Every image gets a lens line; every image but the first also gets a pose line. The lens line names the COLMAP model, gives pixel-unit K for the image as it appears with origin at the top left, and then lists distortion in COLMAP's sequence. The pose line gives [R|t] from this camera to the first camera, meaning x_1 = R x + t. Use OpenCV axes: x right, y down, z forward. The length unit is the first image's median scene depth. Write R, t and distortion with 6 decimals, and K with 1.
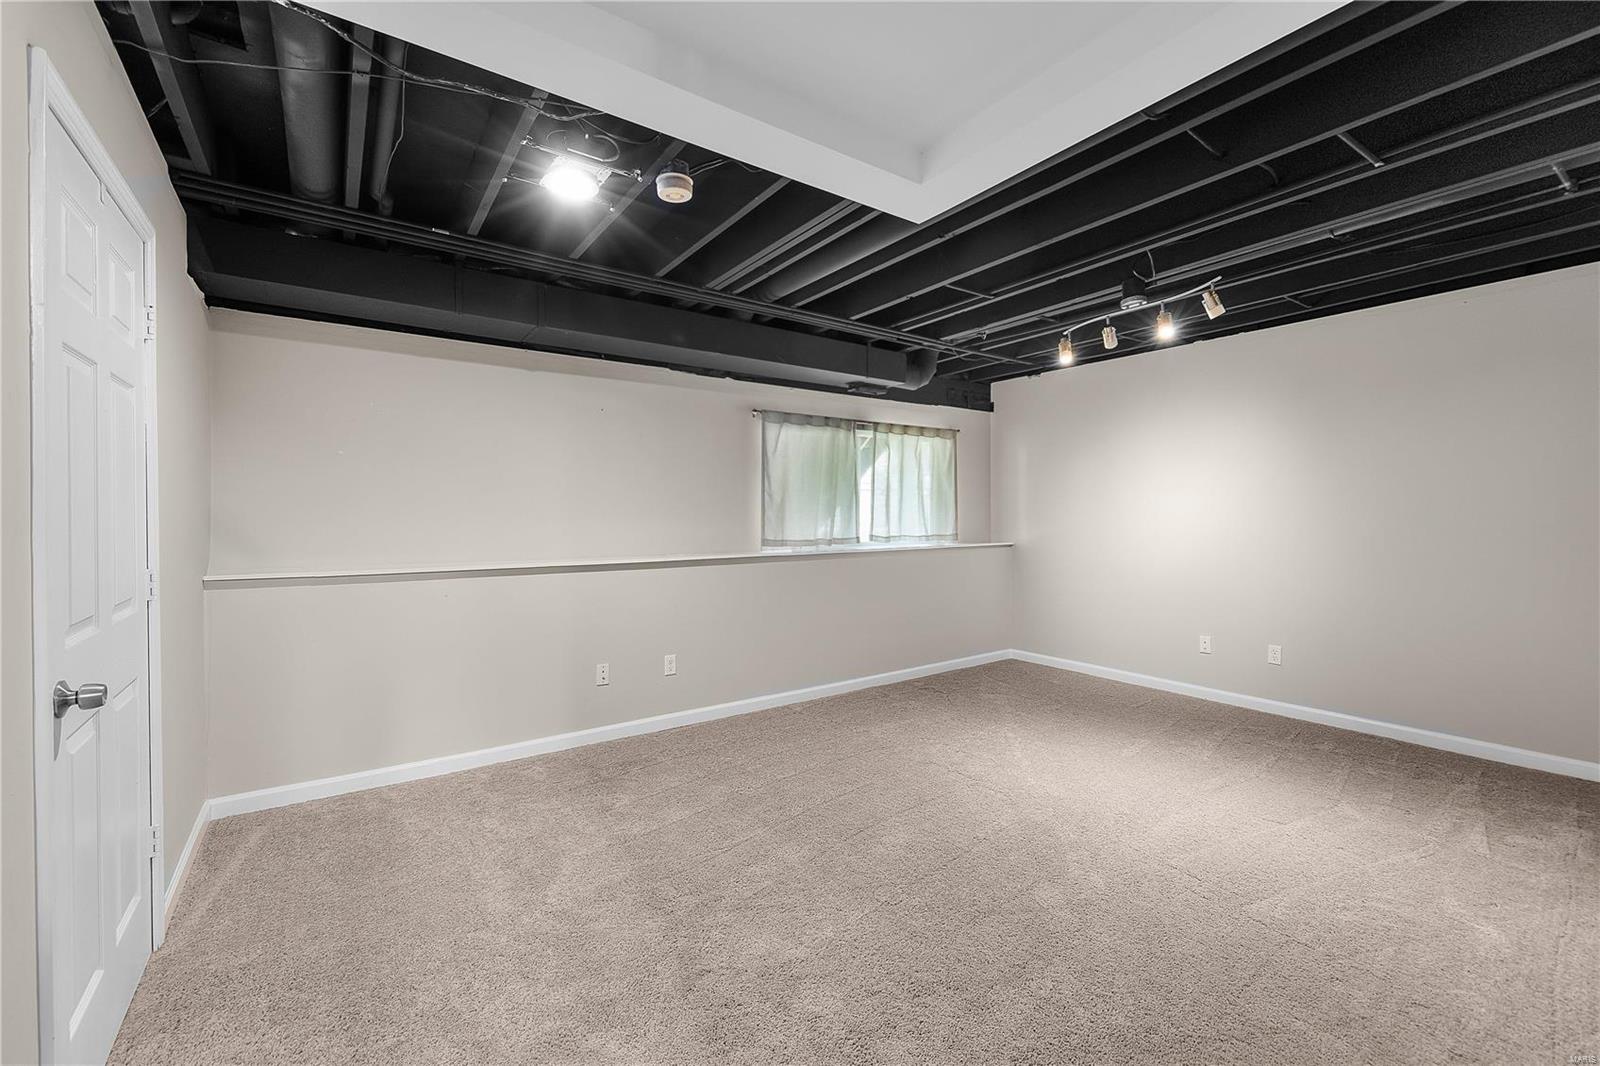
lens RADIAL K [[665.9, 0, 800.1], [0, 665.9, 523.7], [0, 0, 1]] dist [0.001169, -0.001069]
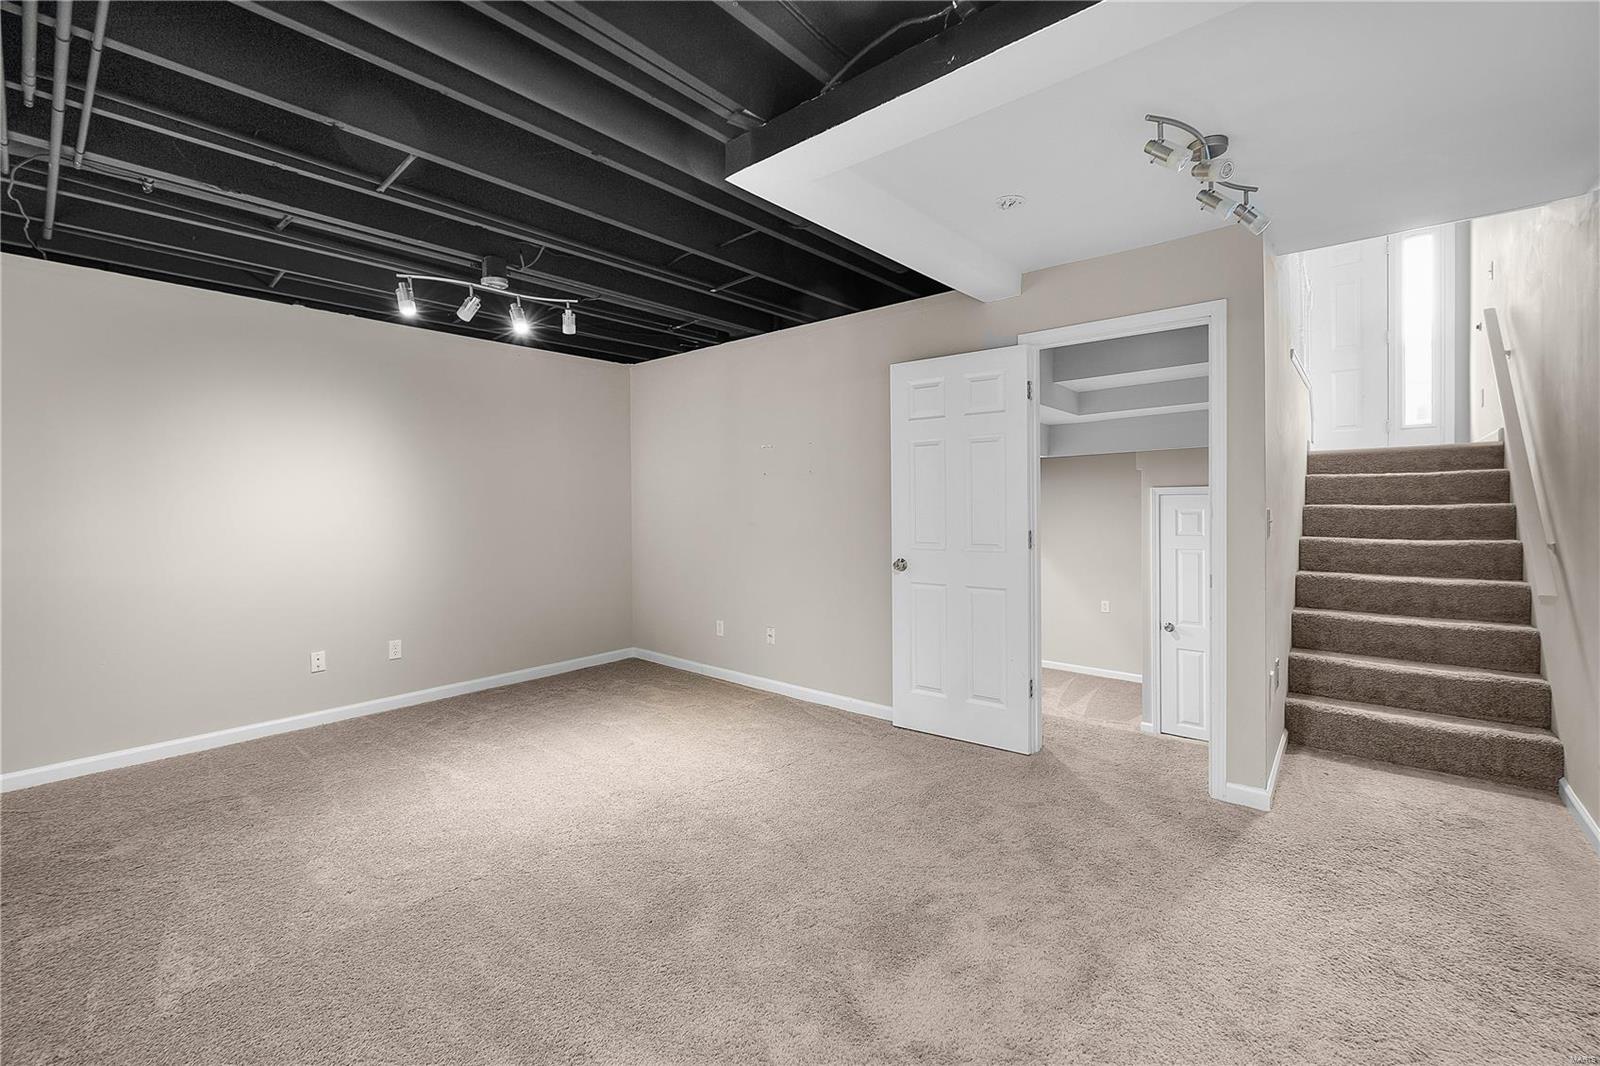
lens RADIAL K [[665.9, 0, 801.8], [0, 665.9, 526.2], [0, 0, 1]] dist [0.001169, -0.001069]
pose [[-0.252792, -0.036019, 0.966850, -0.510676], [0.022124, 0.998830, 0.042995, -0.023498], [-0.967268, 0.032259, -0.251700, 0.820378]]
